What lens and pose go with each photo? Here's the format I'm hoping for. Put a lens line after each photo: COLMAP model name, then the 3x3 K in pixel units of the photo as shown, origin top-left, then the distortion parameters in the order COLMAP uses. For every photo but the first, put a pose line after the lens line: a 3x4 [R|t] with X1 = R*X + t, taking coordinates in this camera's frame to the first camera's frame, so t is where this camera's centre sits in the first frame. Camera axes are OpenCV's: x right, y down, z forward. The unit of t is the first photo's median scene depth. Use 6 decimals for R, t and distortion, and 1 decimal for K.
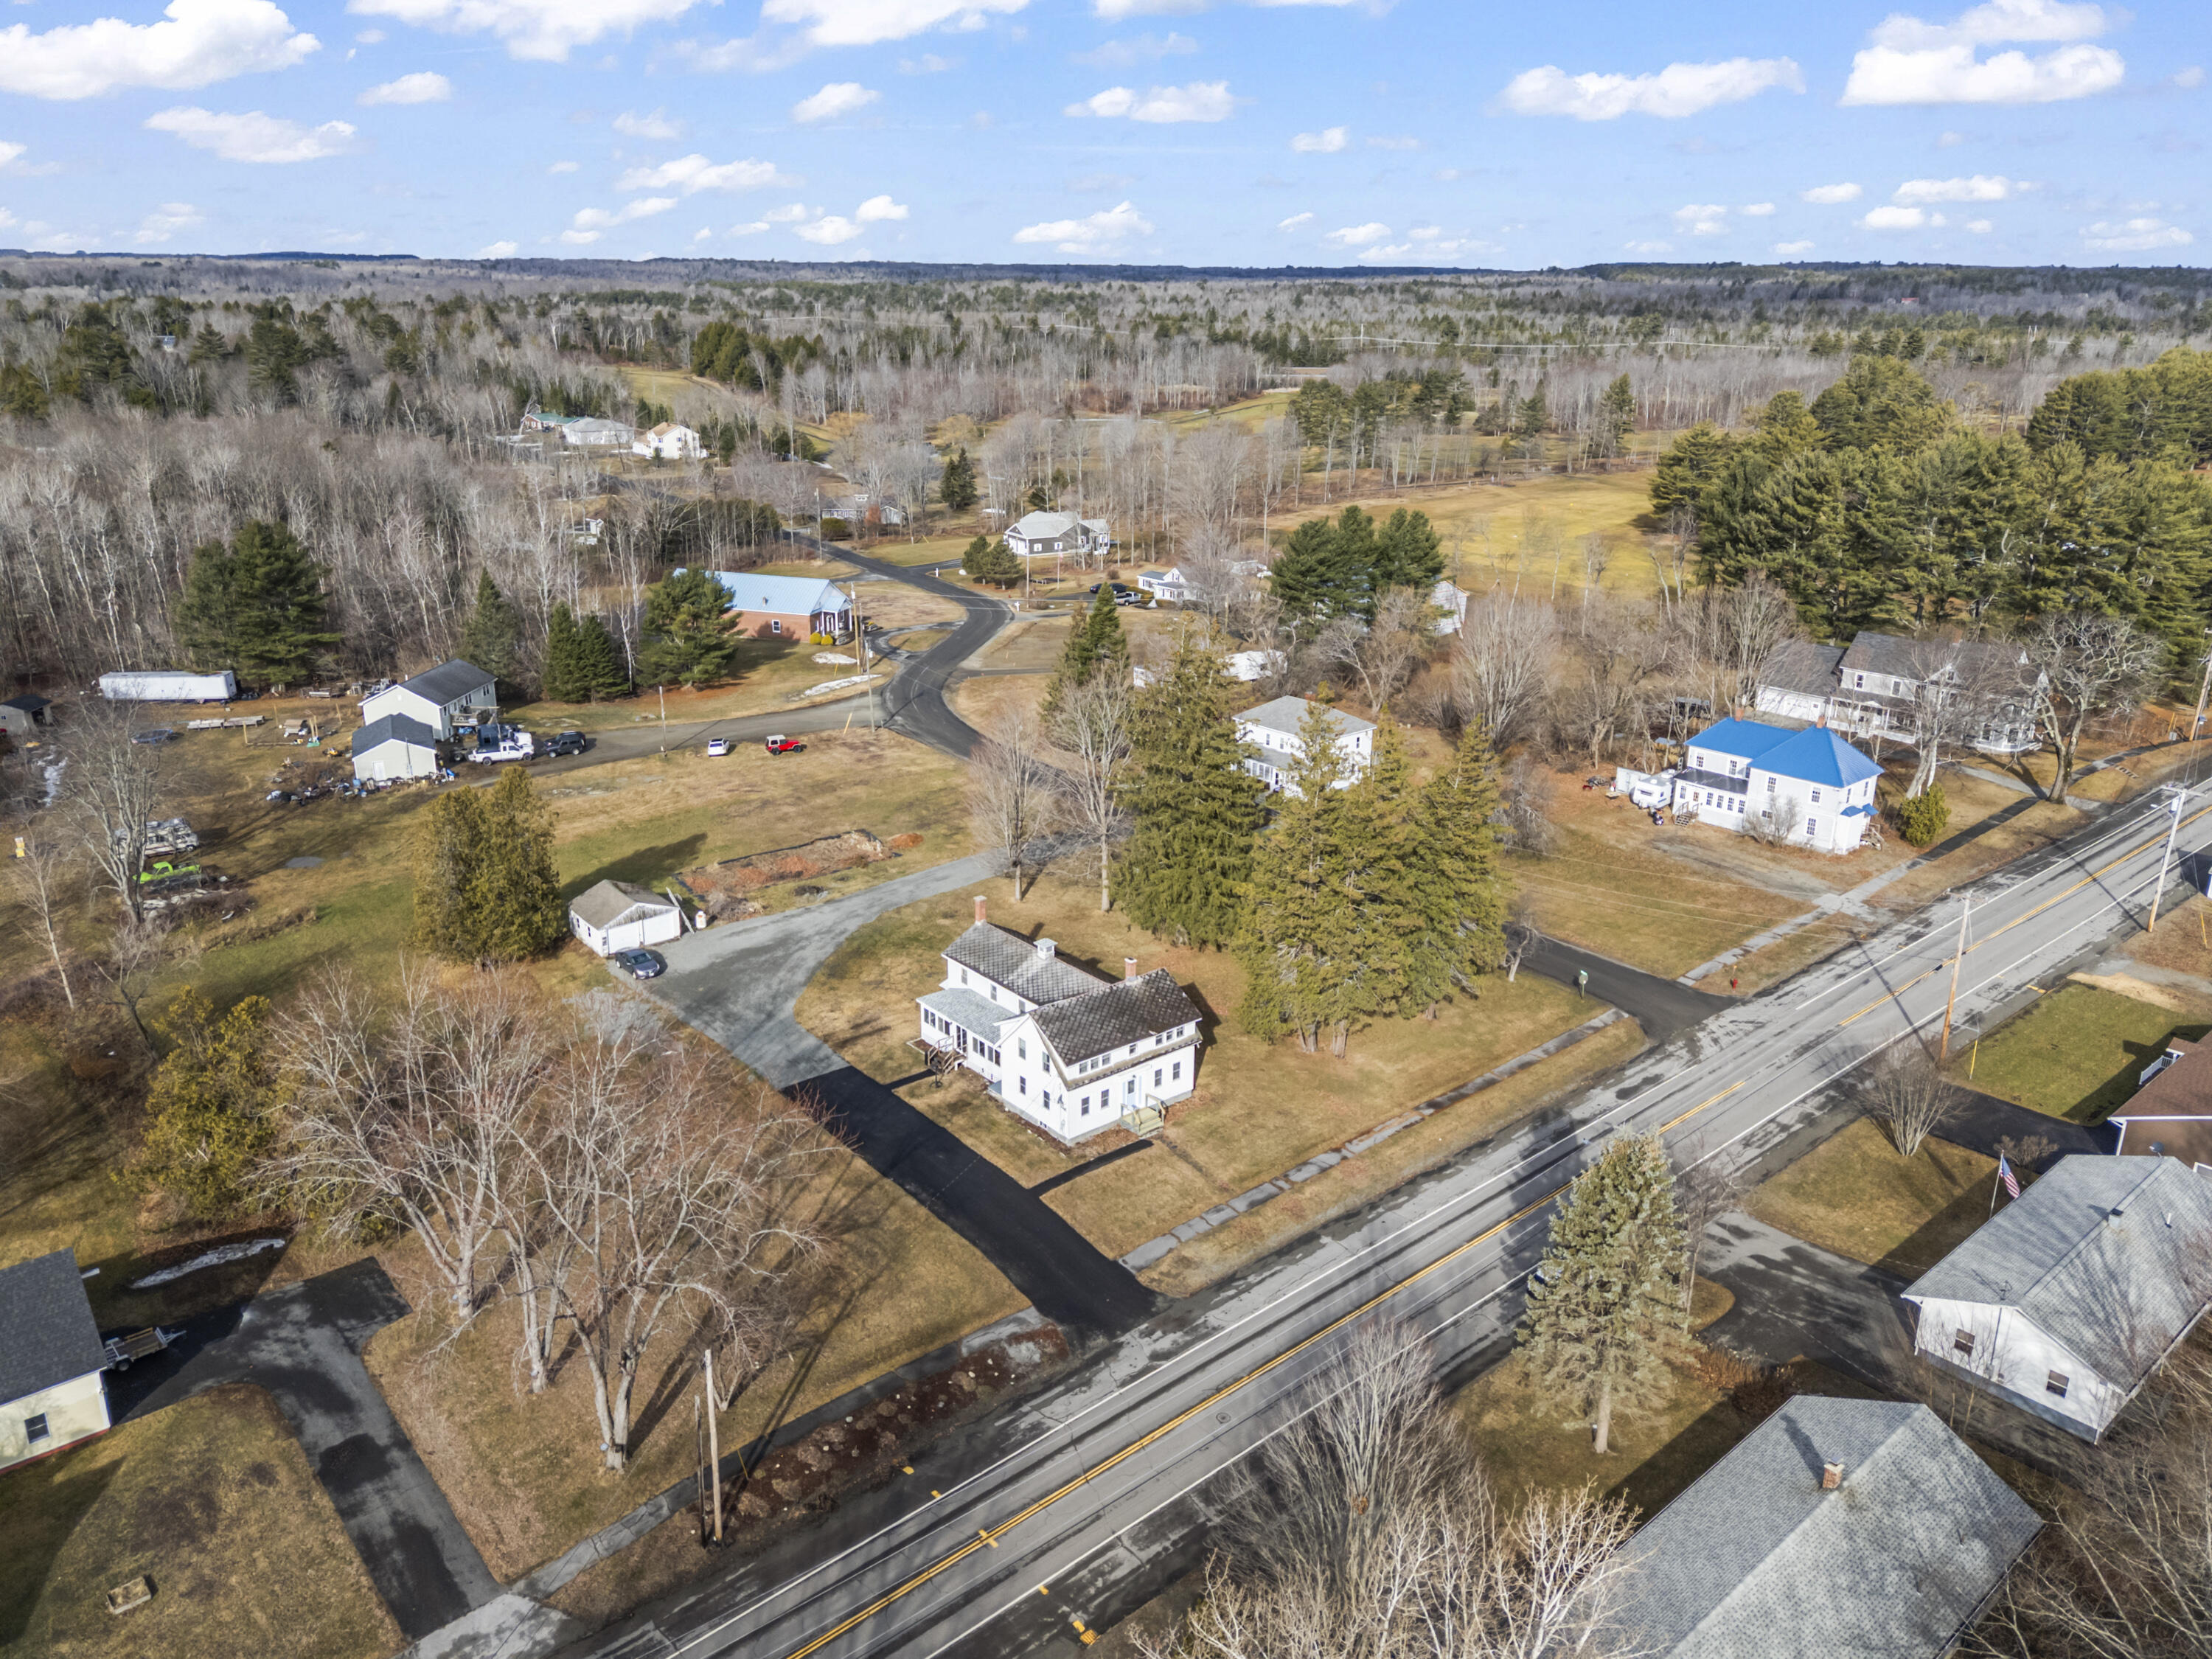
lens RADIAL K [[1604.2, 0, 1100.7], [0, 1604.2, 831.0], [0, 0, 1]] dist [0.083961, -0.071766]
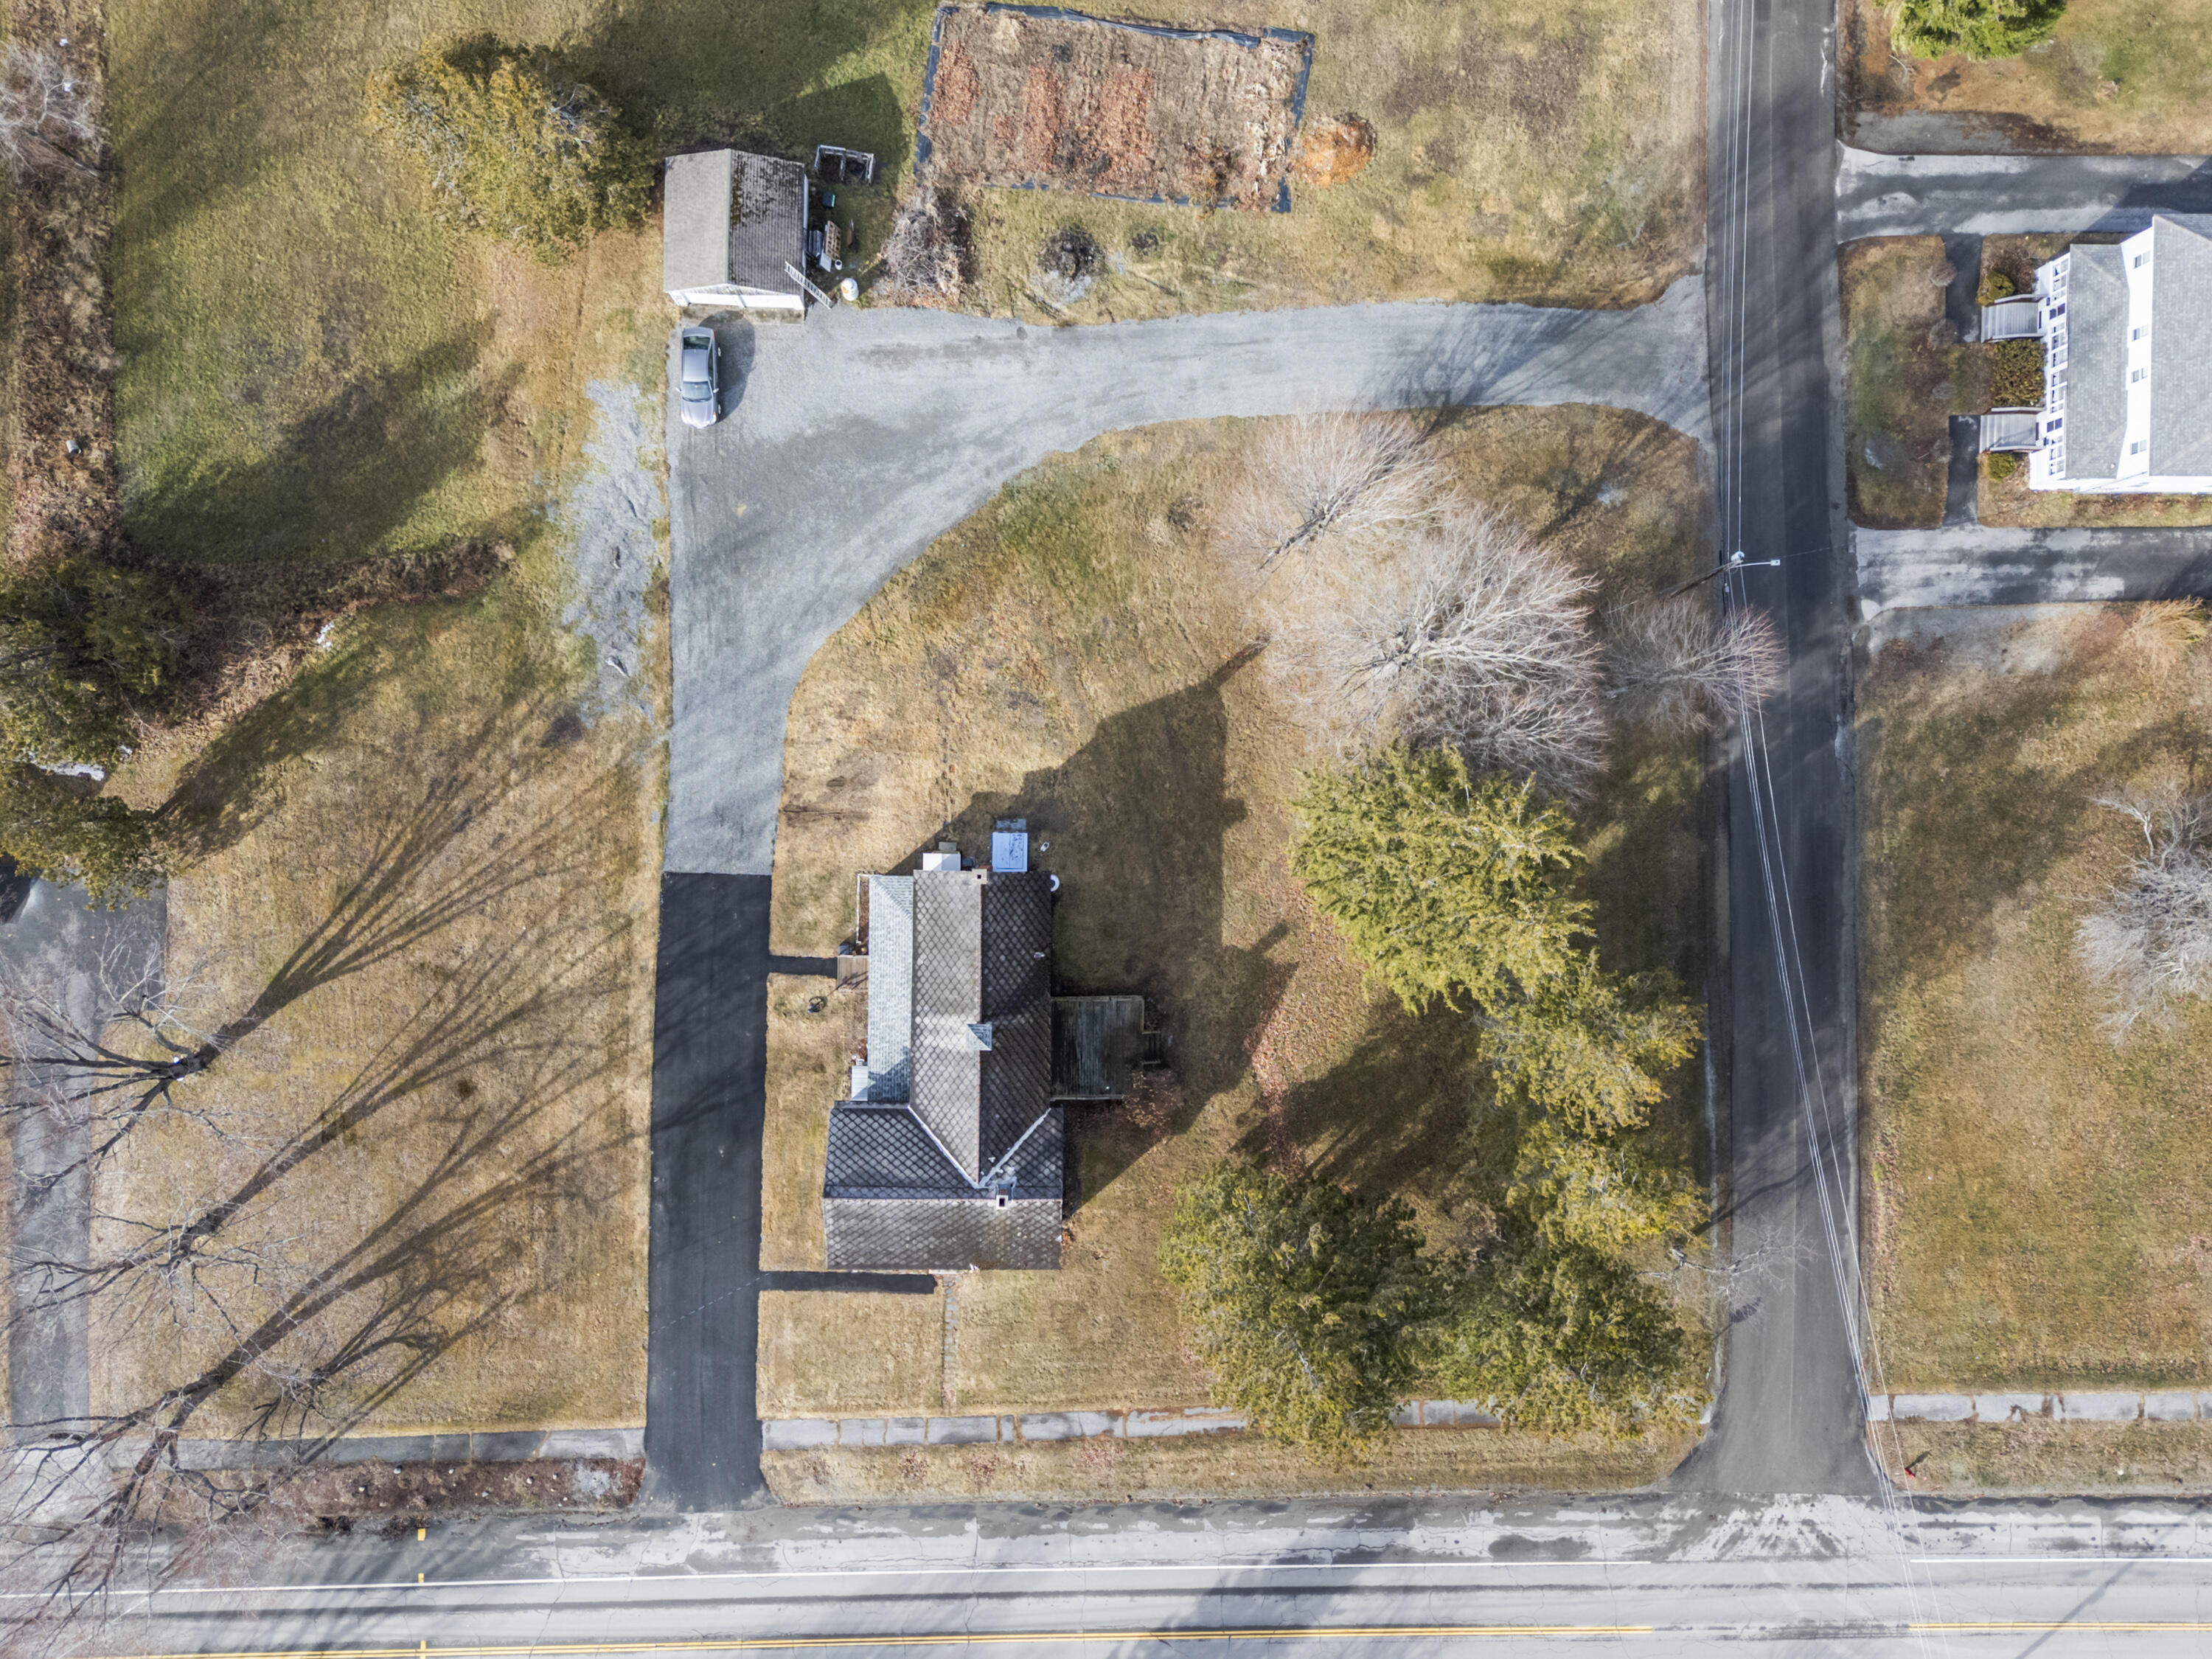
lens RADIAL K [[1604.2, 0, 1100.7], [0, 1604.2, 831.0], [0, 0, 1]] dist [0.083961, -0.071766]
pose [[0.765478, 0.643157, 0.019816, -0.066476], [-0.232956, 0.248292, 0.940257, -0.629426], [0.599813, -0.724361, 0.339890, 0.878880]]
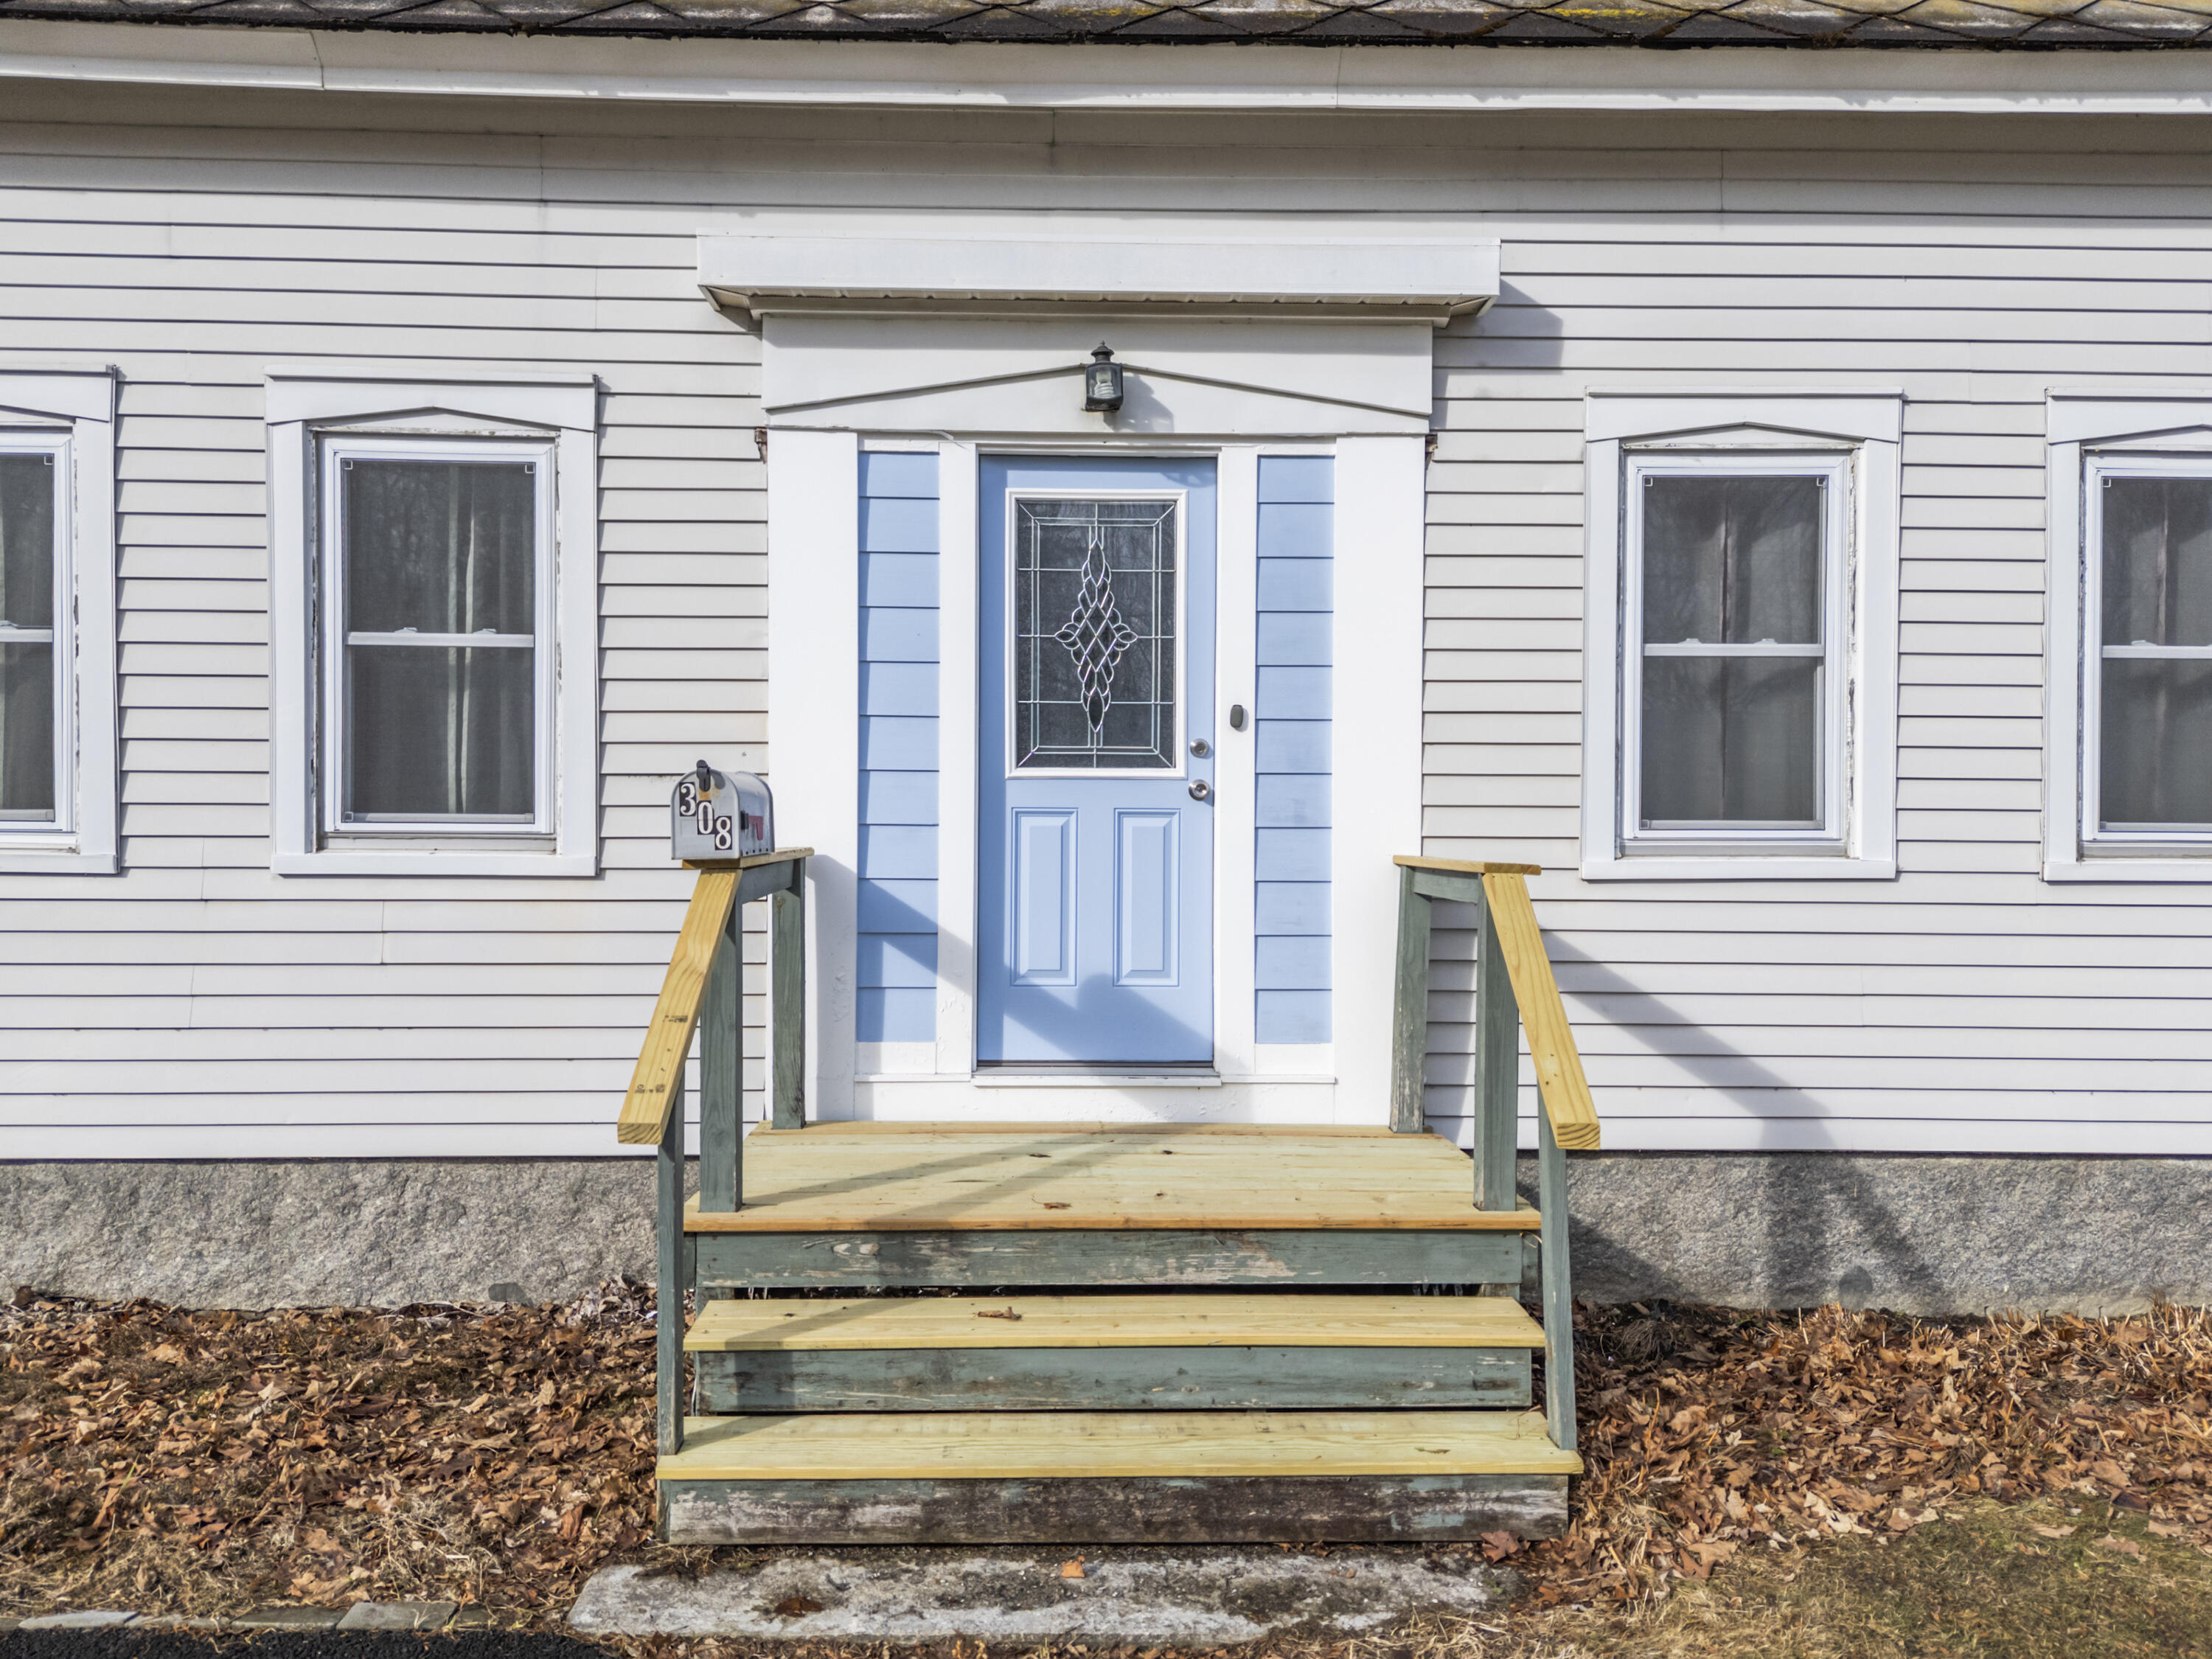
lens RADIAL K [[1643.0, 0, 1106.0], [0, 1643.0, 829.5], [0, 0, 1]] dist [0.062534, -0.068821]
pose [[0.797127, 0.003837, -0.603799, 0.050745], [-0.199888, 0.945274, -0.257881, 0.171815], [0.569766, 0.326256, 0.754270, 0.917468]]
